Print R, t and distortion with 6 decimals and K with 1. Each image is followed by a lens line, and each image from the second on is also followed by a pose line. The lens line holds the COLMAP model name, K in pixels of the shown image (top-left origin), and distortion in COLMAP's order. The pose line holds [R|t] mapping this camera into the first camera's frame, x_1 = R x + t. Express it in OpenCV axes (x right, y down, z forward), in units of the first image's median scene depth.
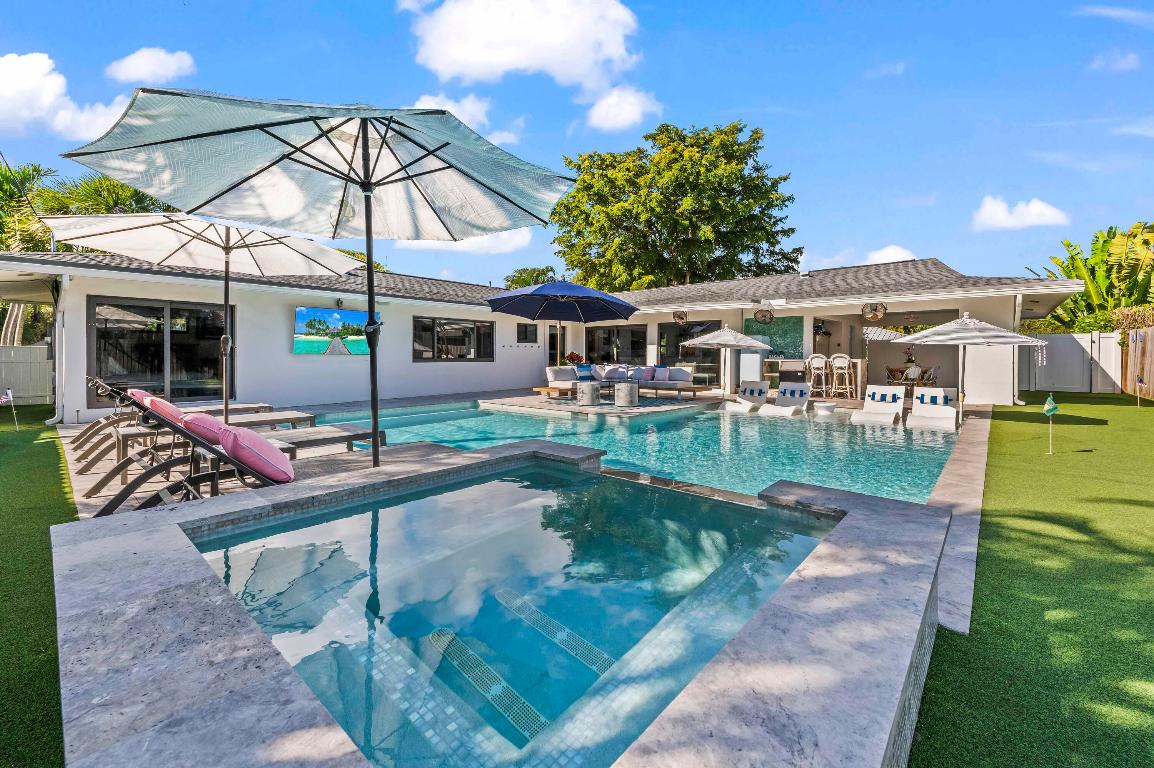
lens RADIAL K [[468.5, 0, 575.1], [0, 468.5, 366.5], [0, 0, 1]] dist [0.003278, -0.001245]
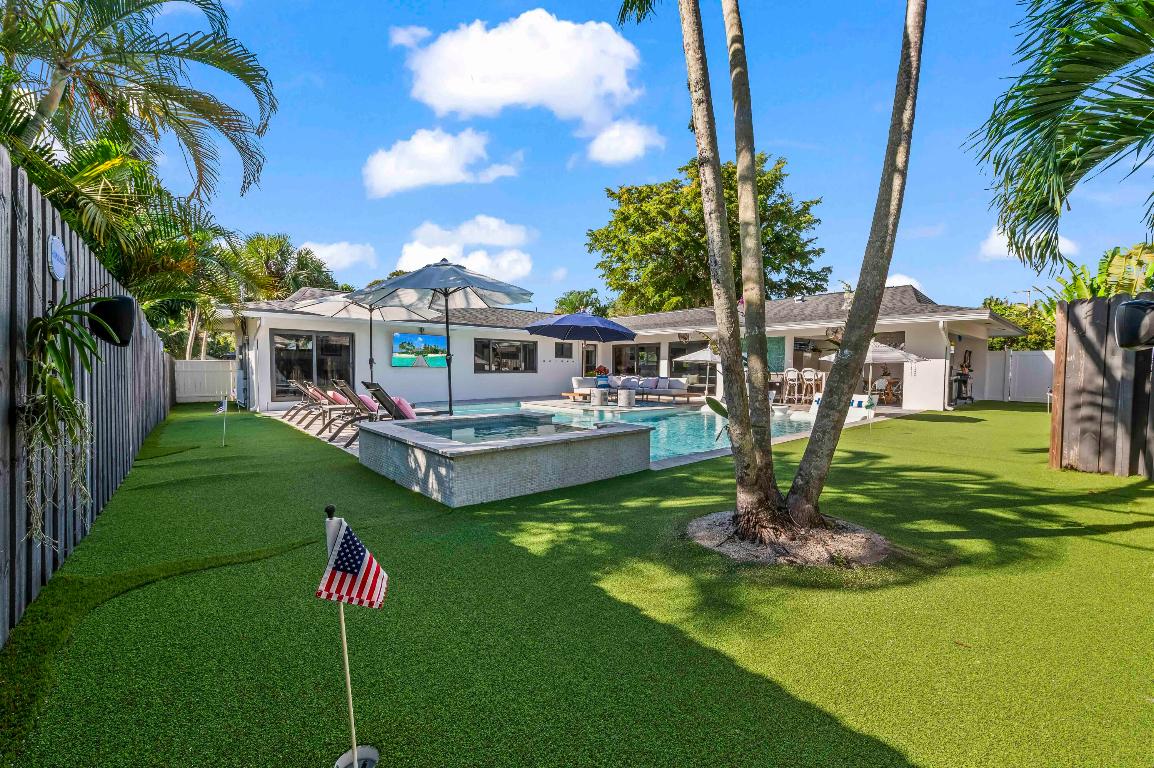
lens RADIAL K [[468.5, 0, 575.8], [0, 468.5, 389.9], [0, 0, 1]] dist [0.003278, -0.001245]
pose [[0.992174, 0.008795, -0.124556, 0.087890], [-0.005923, 0.999708, 0.023411, 0.004255], [0.124725, -0.022490, 0.991936, -0.228790]]
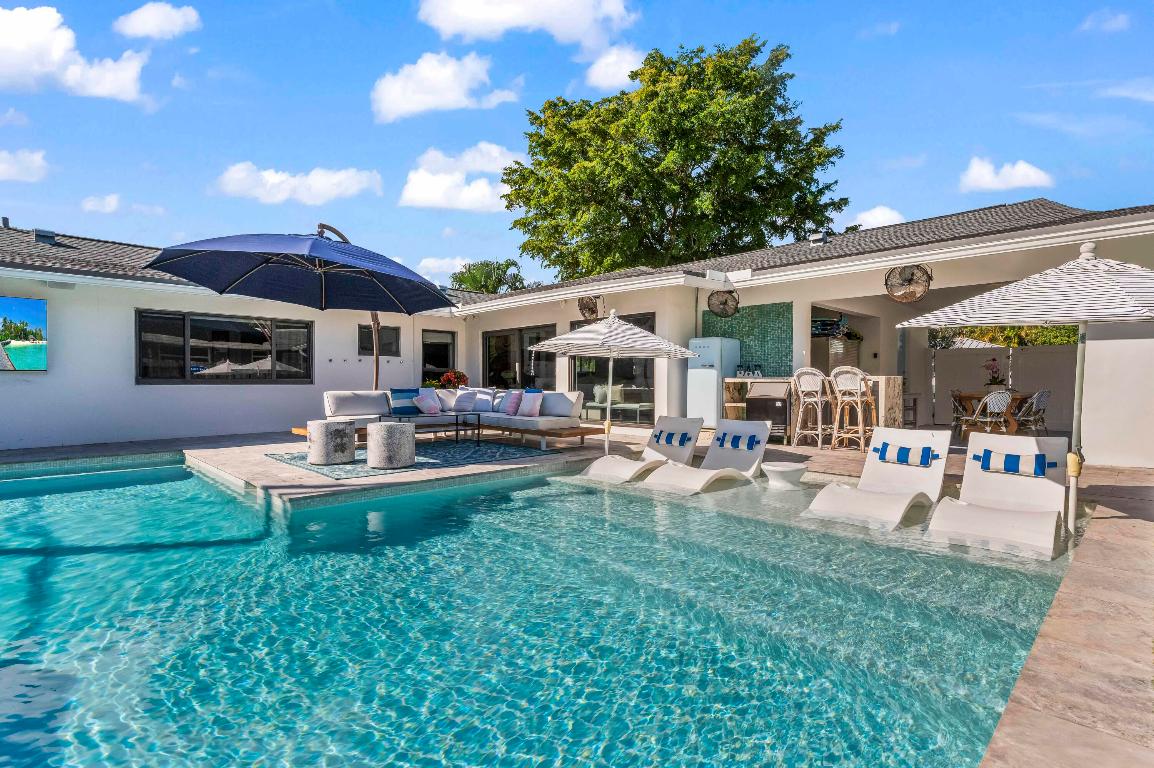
lens RADIAL K [[551.8, 0, 583.6], [0, 551.8, 386.5], [0, 0, 1]] dist [0.002602, -0.001140]
pose [[0.997410, -0.001160, -0.071922, 0.241001], [-0.000058, 0.999857, -0.016937, 0.004827], [0.071931, 0.016897, 0.997266, 0.272788]]
